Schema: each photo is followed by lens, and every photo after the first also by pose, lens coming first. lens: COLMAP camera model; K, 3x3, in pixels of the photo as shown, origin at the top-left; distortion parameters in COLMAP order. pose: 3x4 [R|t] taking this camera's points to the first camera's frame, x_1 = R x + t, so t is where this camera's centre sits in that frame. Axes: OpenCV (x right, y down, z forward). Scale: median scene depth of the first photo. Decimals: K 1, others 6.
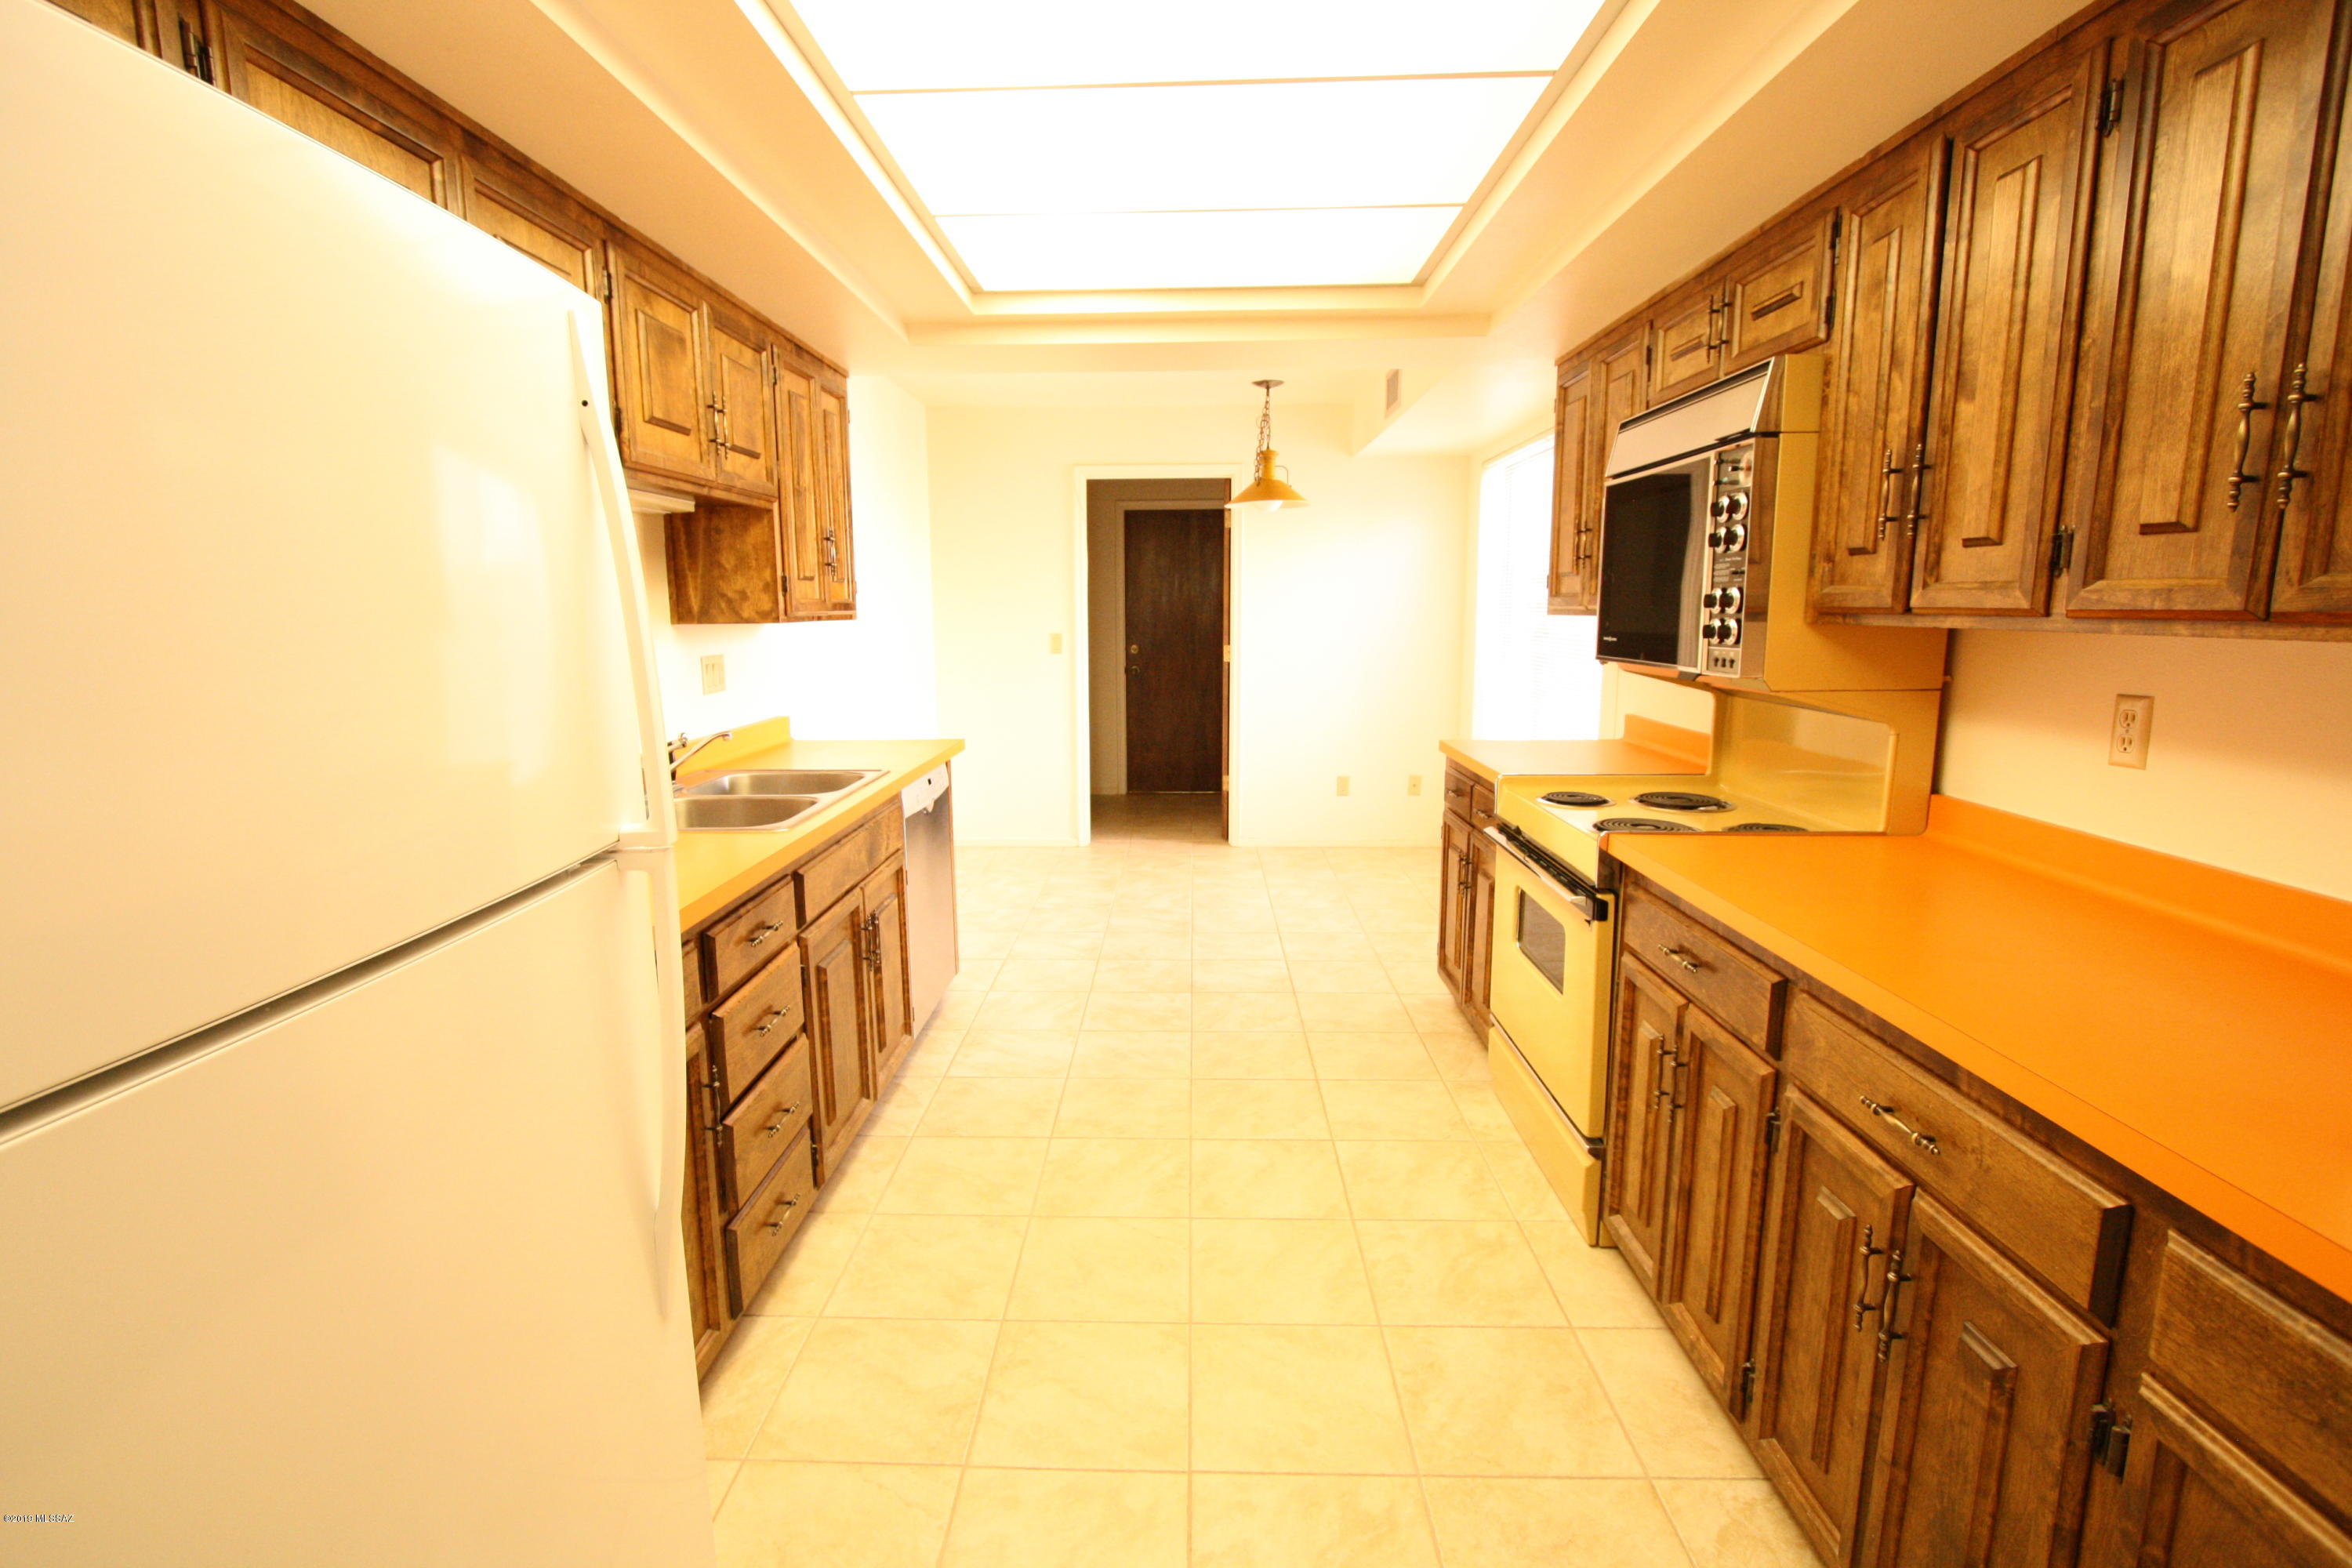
lens RADIAL K [[1092.7, 0, 1145.2], [0, 1092.7, 785.9], [0, 0, 1]] dist [-0.019544, 0.003726]
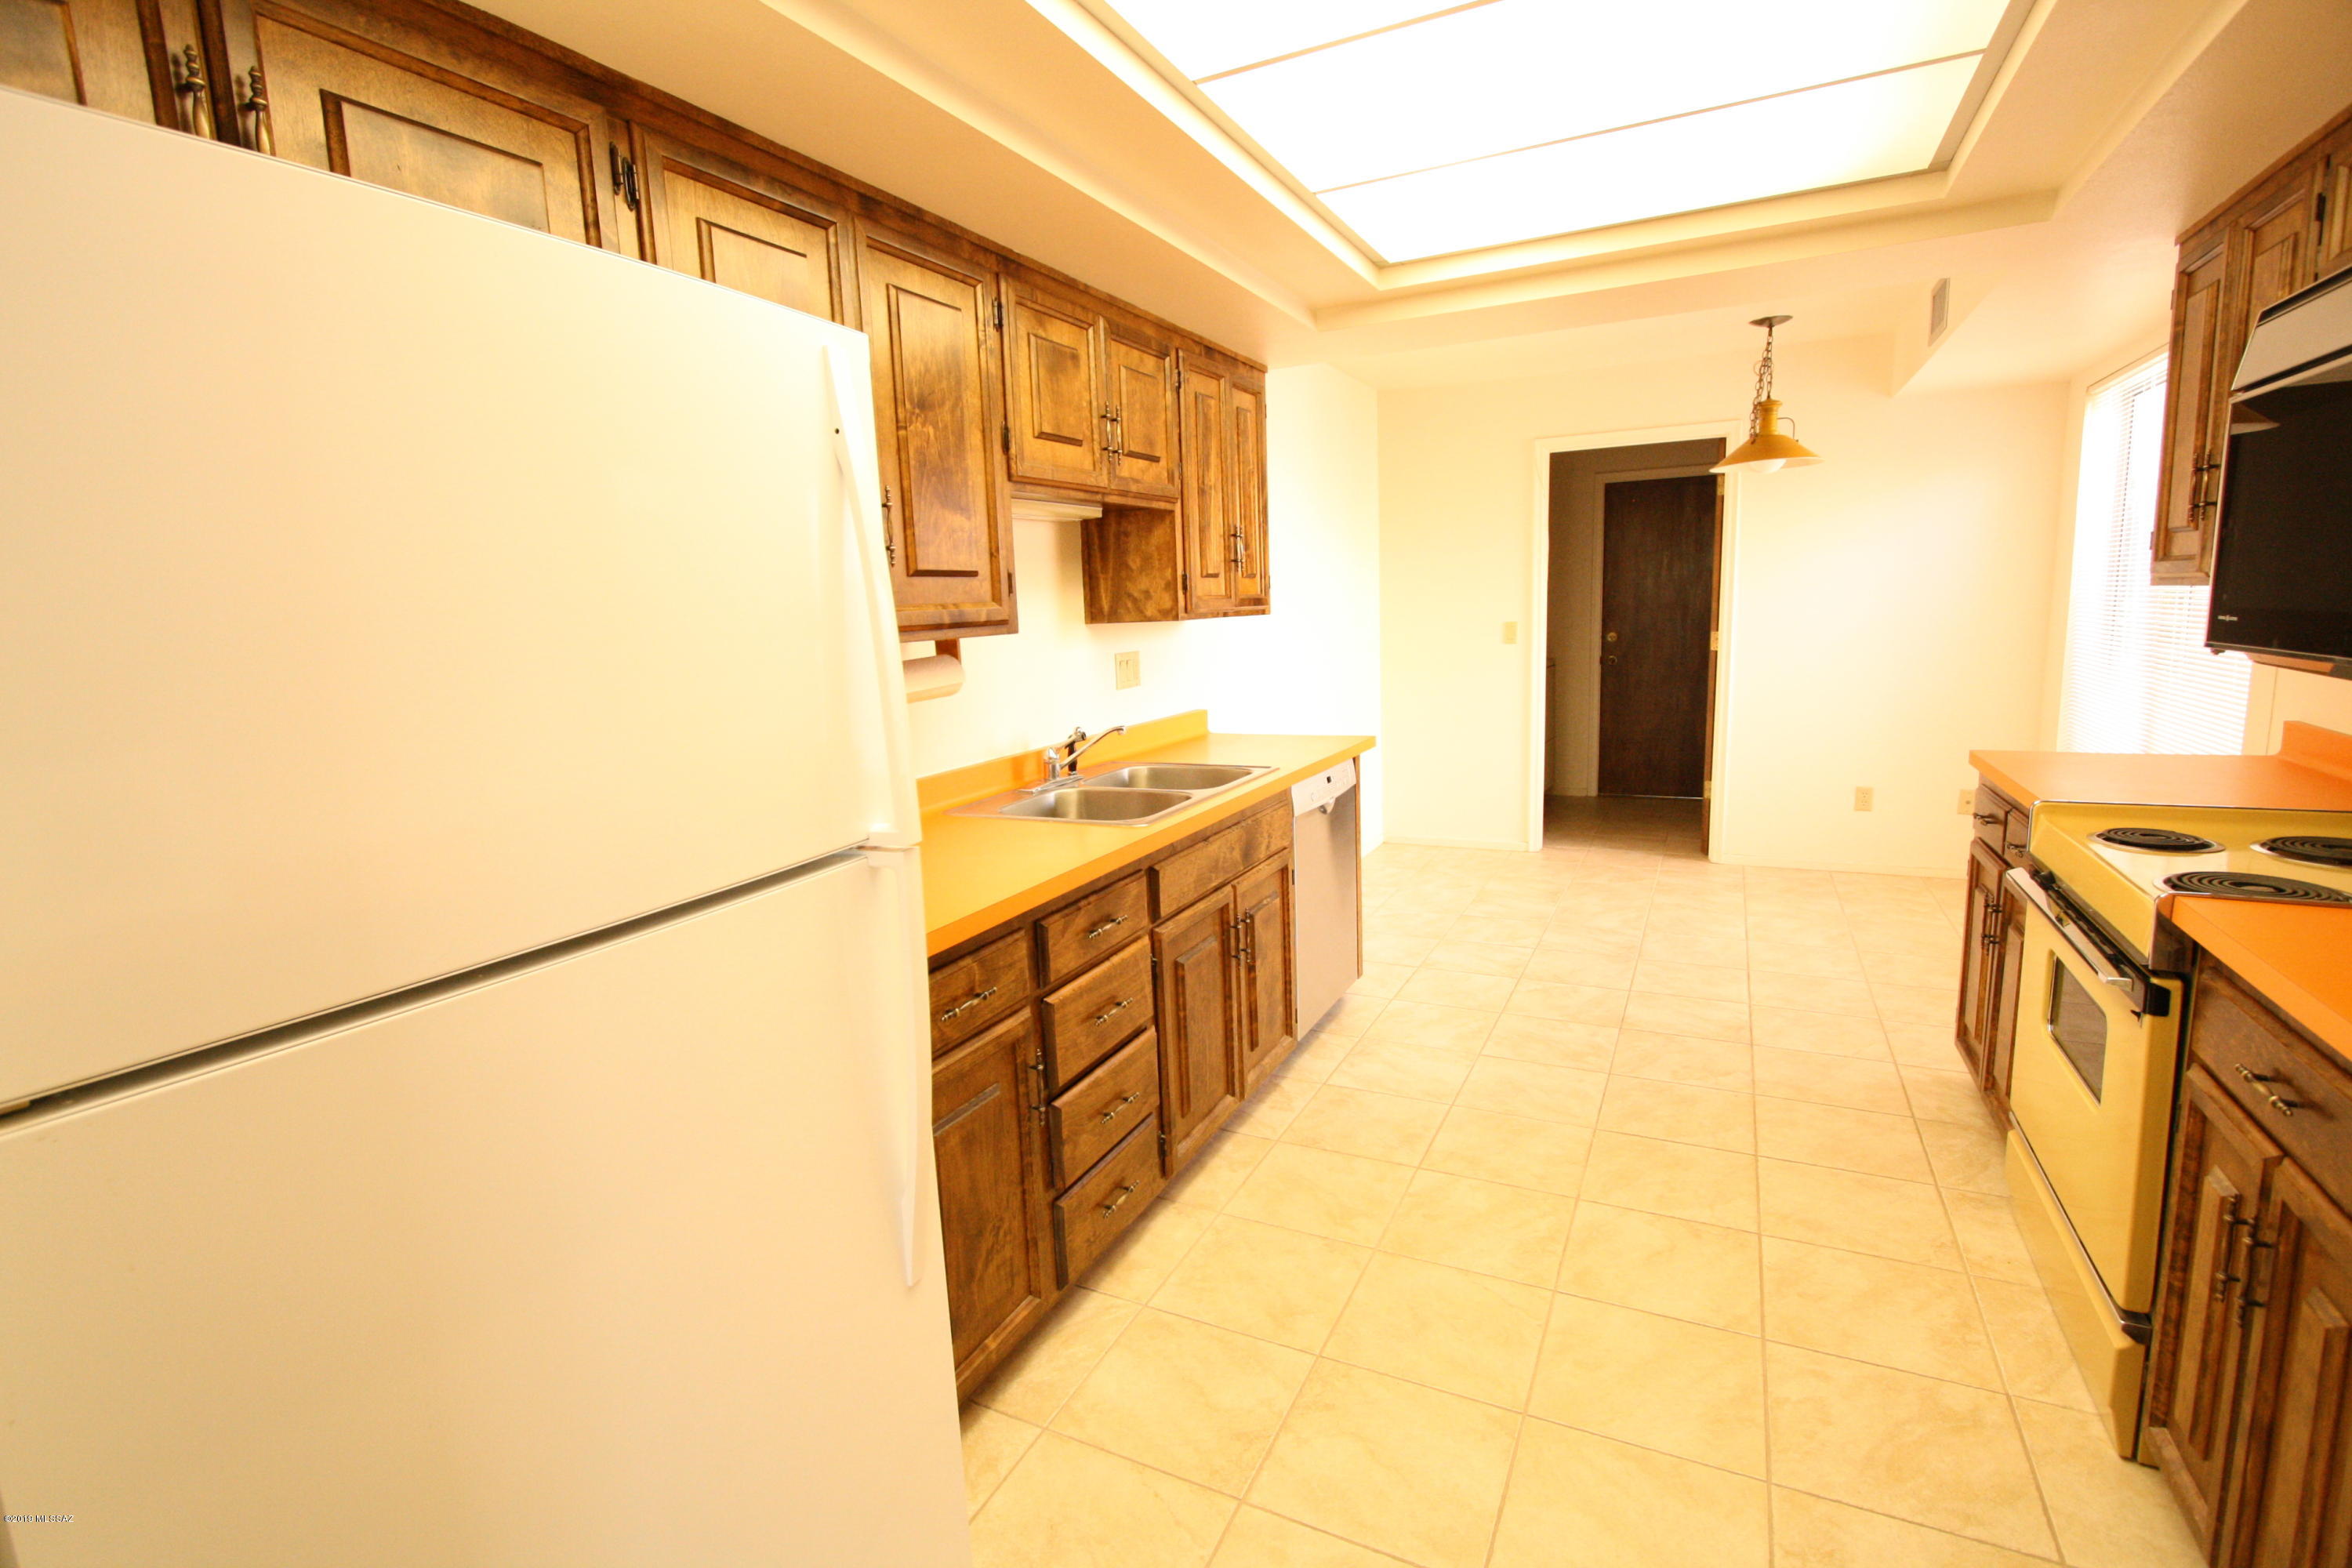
lens RADIAL K [[1092.7, 0, 1150.1], [0, 1092.7, 784.9], [0, 0, 1]] dist [-0.019544, 0.003726]
pose [[0.904165, 0.039692, -0.425335, 0.109388], [-0.035699, 0.999212, 0.017357, -0.015336], [0.425688, -0.000510, 0.904870, 0.073956]]
